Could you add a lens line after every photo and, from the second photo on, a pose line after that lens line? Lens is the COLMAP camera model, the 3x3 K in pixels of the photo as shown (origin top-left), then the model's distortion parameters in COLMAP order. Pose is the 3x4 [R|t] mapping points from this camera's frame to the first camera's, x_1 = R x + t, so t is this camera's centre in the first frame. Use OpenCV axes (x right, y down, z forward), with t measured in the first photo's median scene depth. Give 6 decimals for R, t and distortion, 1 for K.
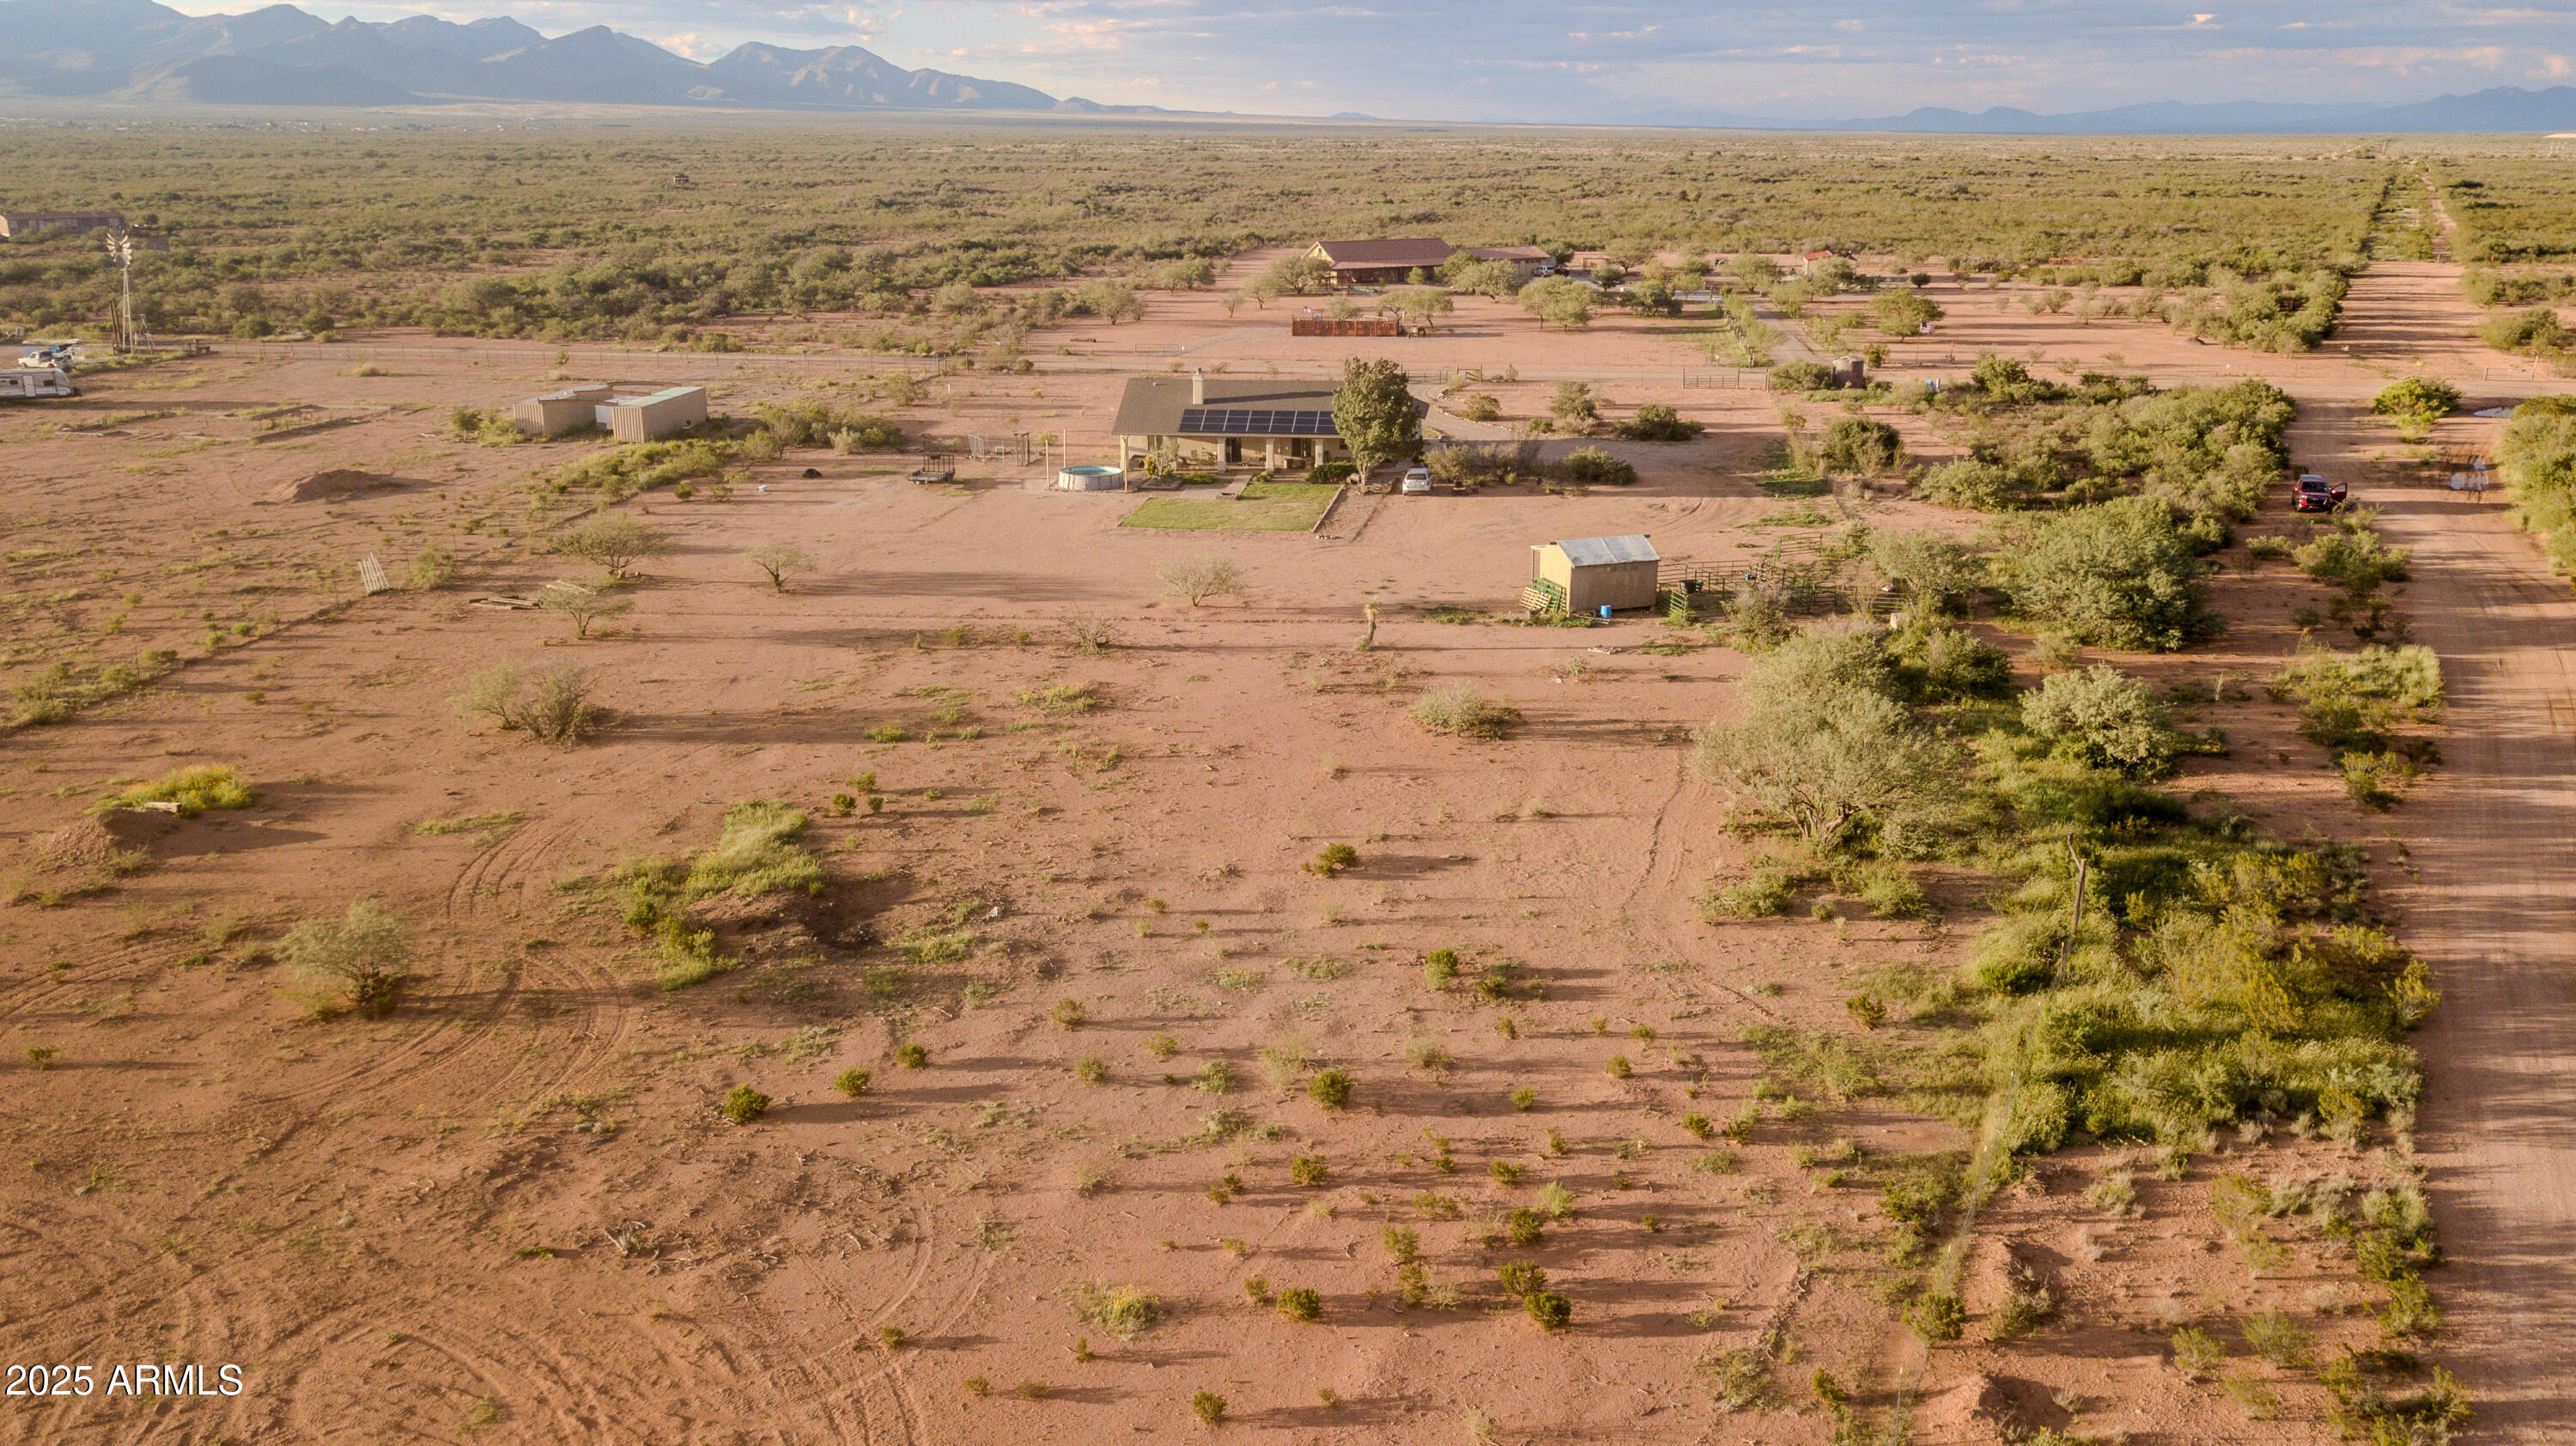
lens RADIAL K [[1984.1, 0, 1288.0], [0, 1984.1, 723.4], [0, 0, 1]] dist [0.001200, -0.001251]
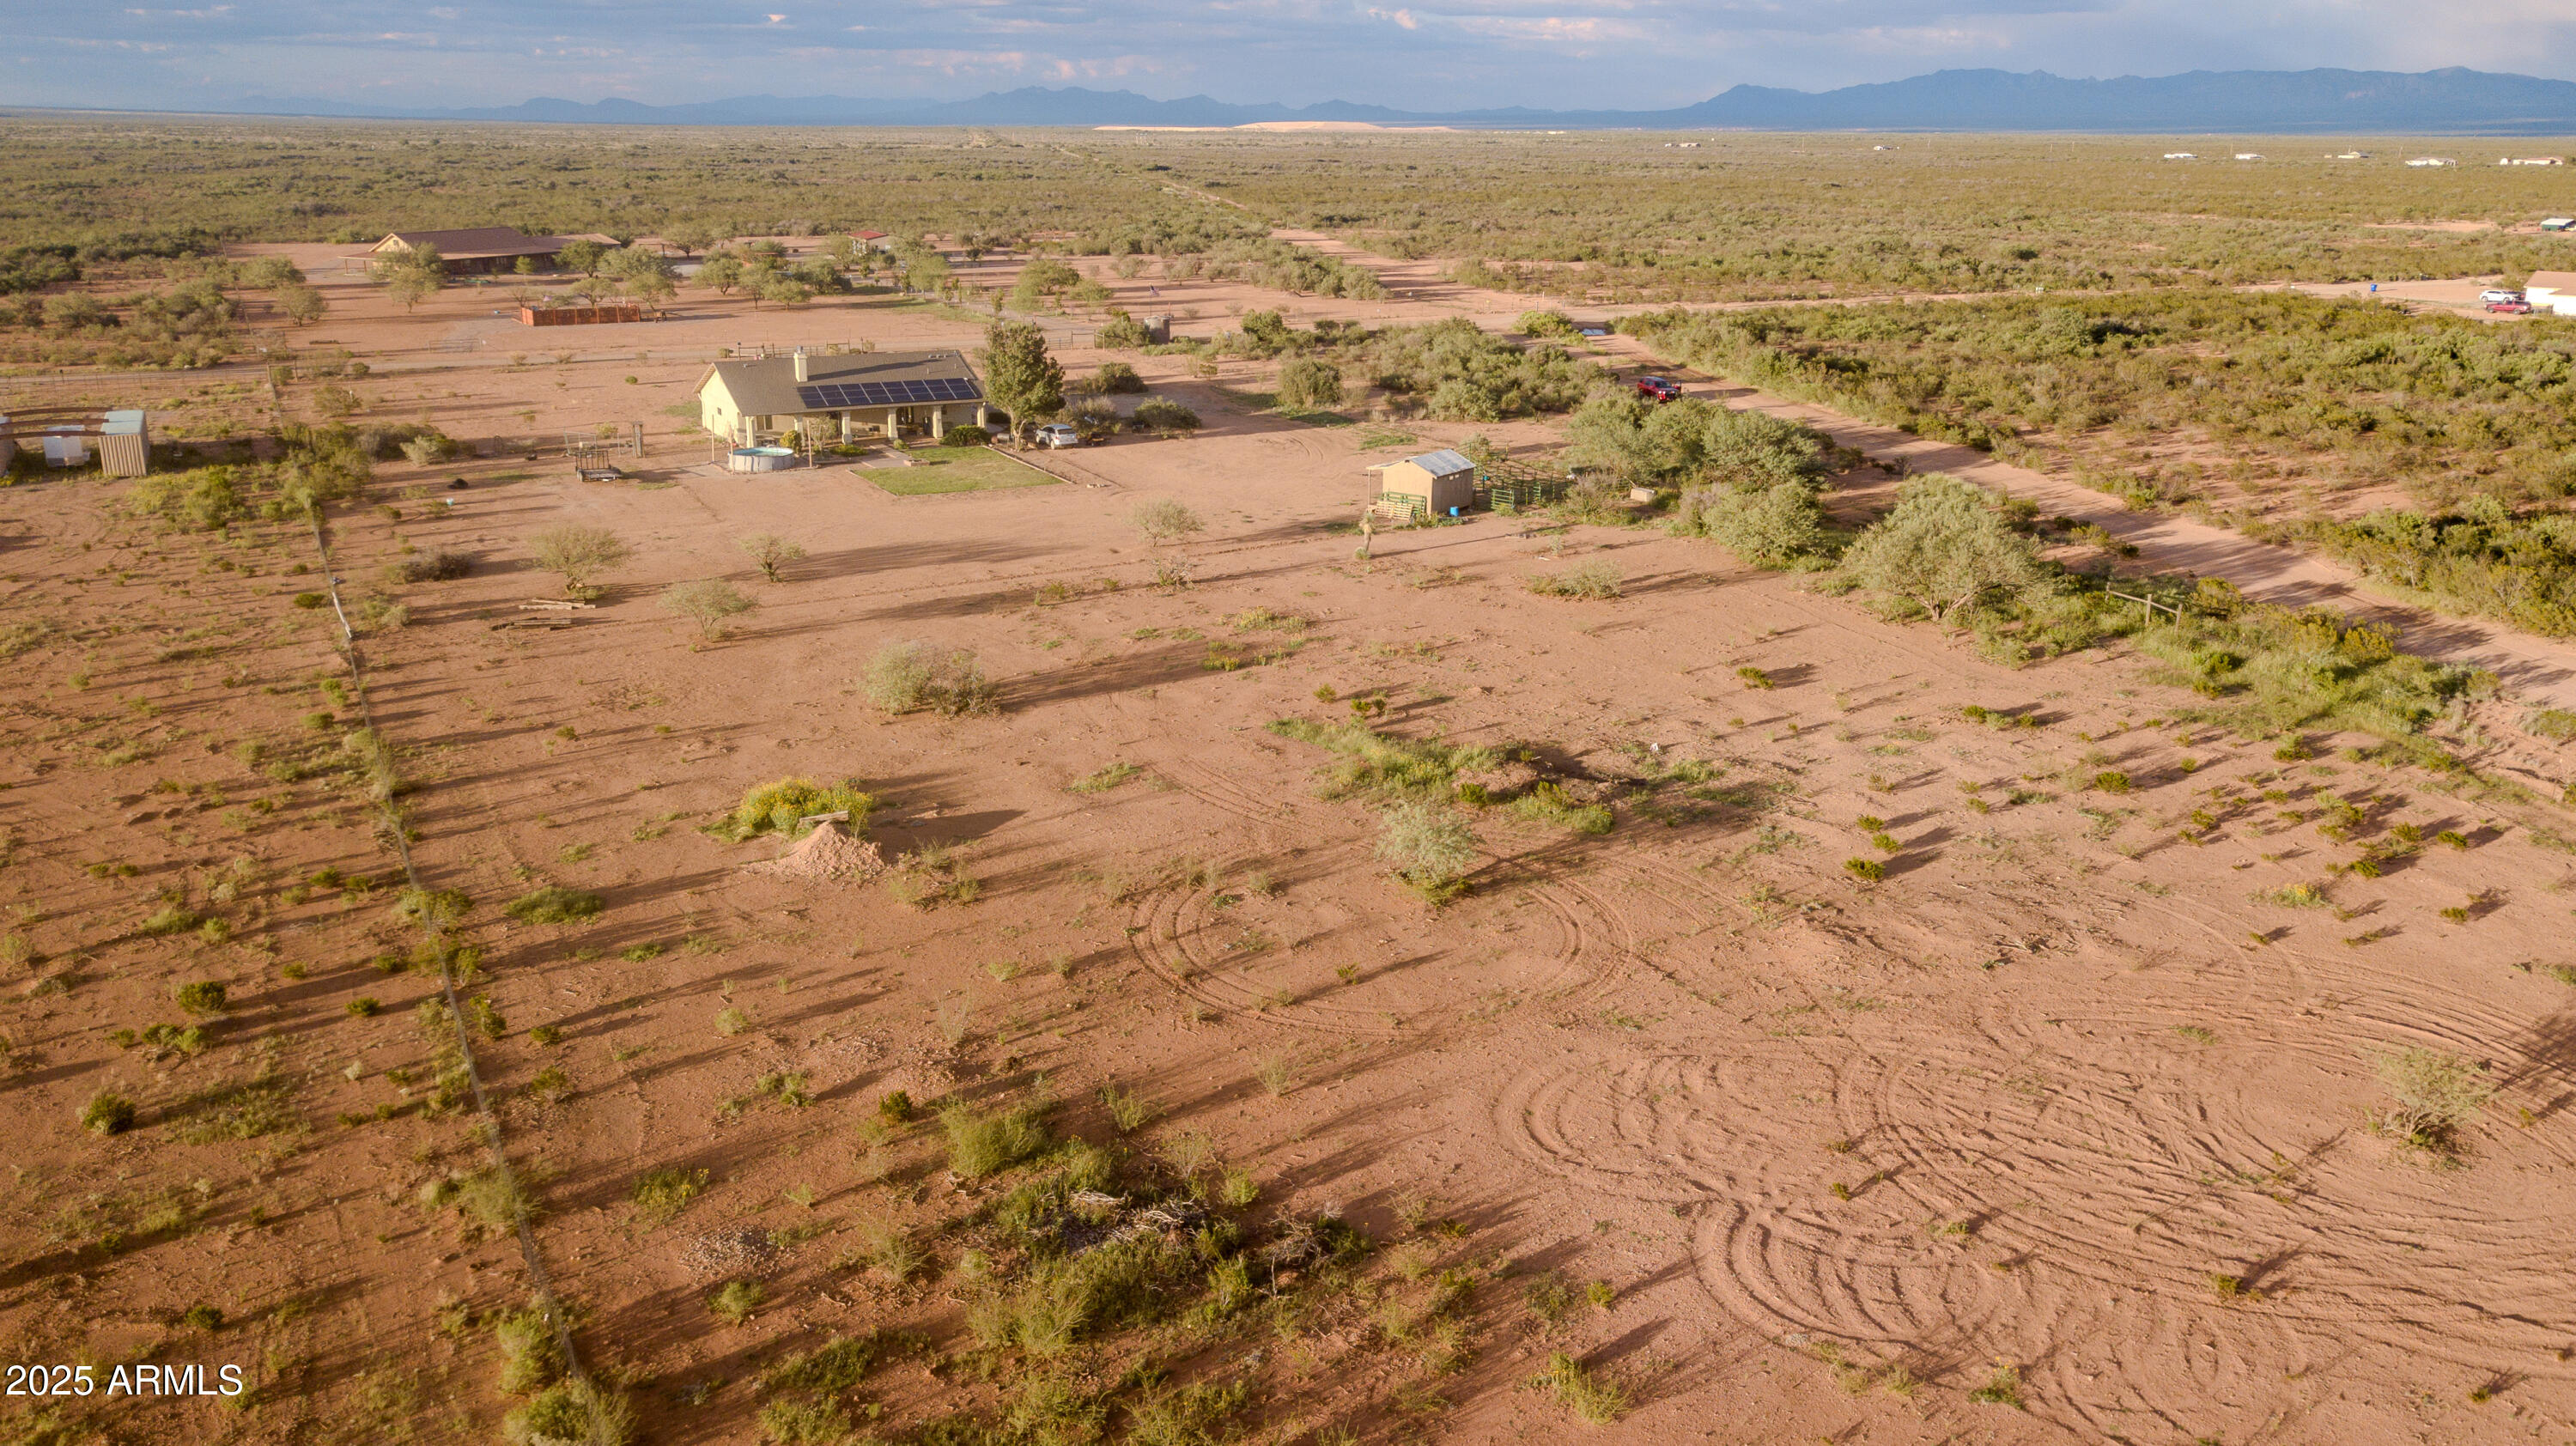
lens RADIAL K [[1984.1, 0, 1287.7], [0, 1984.1, 722.6], [0, 0, 1]] dist [0.001200, -0.001251]
pose [[0.822255, -0.161046, 0.545858, -0.440269], [0.158232, 0.986003, 0.052551, -0.007629], [-0.546680, 0.043162, 0.836228, 0.053953]]
